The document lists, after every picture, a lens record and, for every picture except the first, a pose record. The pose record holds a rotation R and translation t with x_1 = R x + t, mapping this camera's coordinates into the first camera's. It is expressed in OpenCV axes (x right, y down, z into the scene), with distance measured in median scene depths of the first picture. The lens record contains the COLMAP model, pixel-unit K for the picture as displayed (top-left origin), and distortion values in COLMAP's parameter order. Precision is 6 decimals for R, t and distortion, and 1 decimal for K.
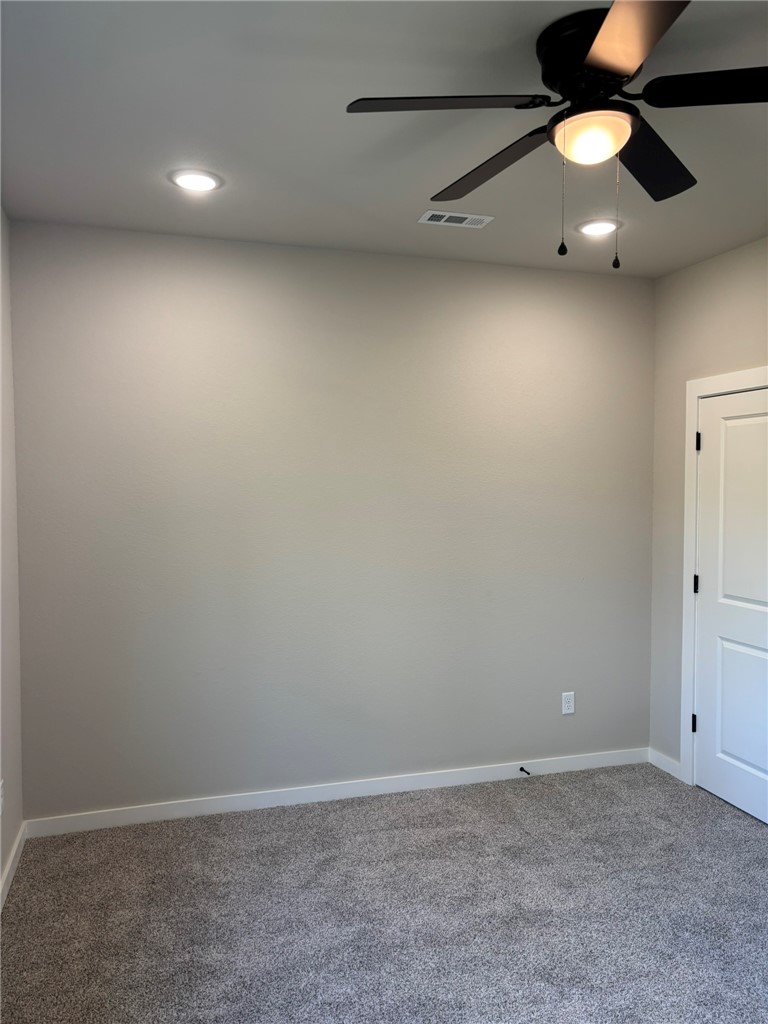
lens RADIAL K [[778.7, 0, 379.0], [0, 778.7, 515.5], [0, 0, 1]] dist [0.047430, 0.004125]
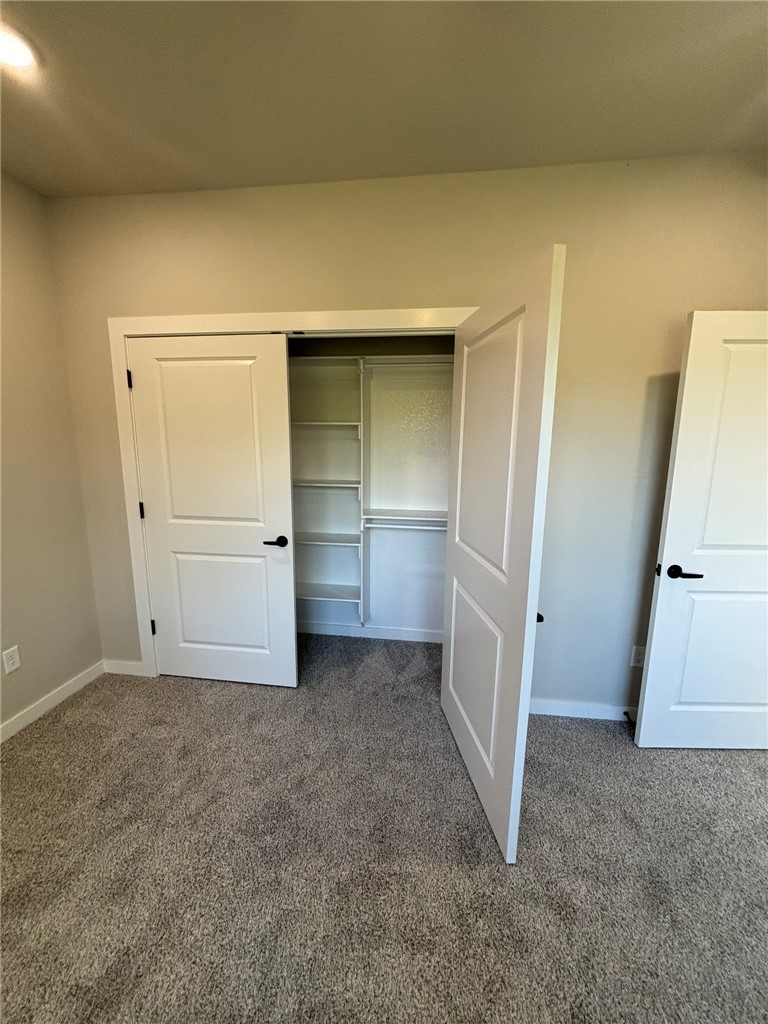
lens RADIAL K [[408.5, 0, 387.3], [0, 408.5, 512.2], [0, 0, 1]] dist [-0.000476, 0.000005]
pose [[0.404876, -0.154141, 0.901286, 0.017408], [0.028967, 0.987356, 0.155849, 0.008650], [-0.913913, -0.036991, 0.404222, 0.457642]]
